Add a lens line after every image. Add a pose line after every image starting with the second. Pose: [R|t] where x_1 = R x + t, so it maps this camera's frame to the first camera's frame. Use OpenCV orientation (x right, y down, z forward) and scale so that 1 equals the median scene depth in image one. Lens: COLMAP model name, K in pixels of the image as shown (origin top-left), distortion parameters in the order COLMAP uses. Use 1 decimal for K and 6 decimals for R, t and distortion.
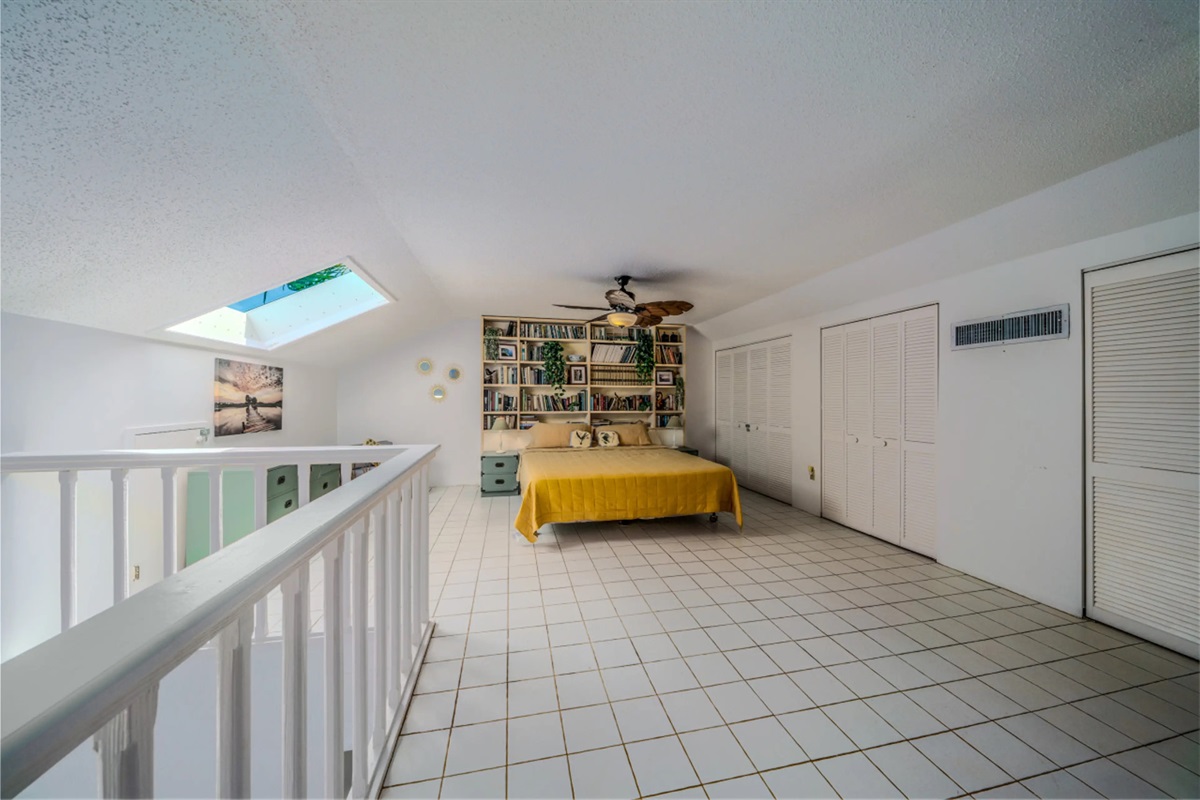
lens RADIAL K [[402.4, 0, 603.4], [0, 402.4, 395.7], [0, 0, 1]] dist [-0.000241, -0.000044]
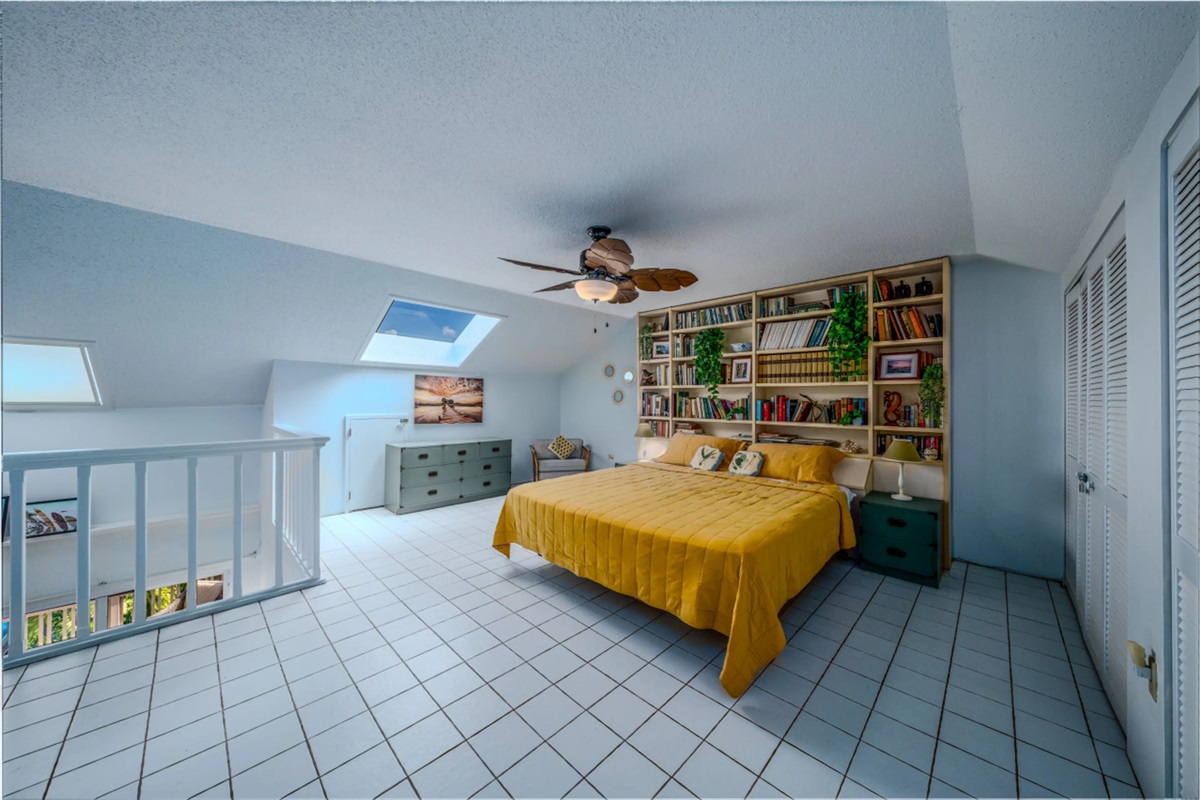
lens RADIAL K [[402.4, 0, 605.2], [0, 402.4, 400.0], [0, 0, 1]] dist [-0.000241, -0.000044]
pose [[0.549517, 0.001339, -0.835481, 0.410932], [-0.003351, 0.999994, -0.000601, 0.003022], [0.835476, 0.003130, 0.549518, 0.401095]]
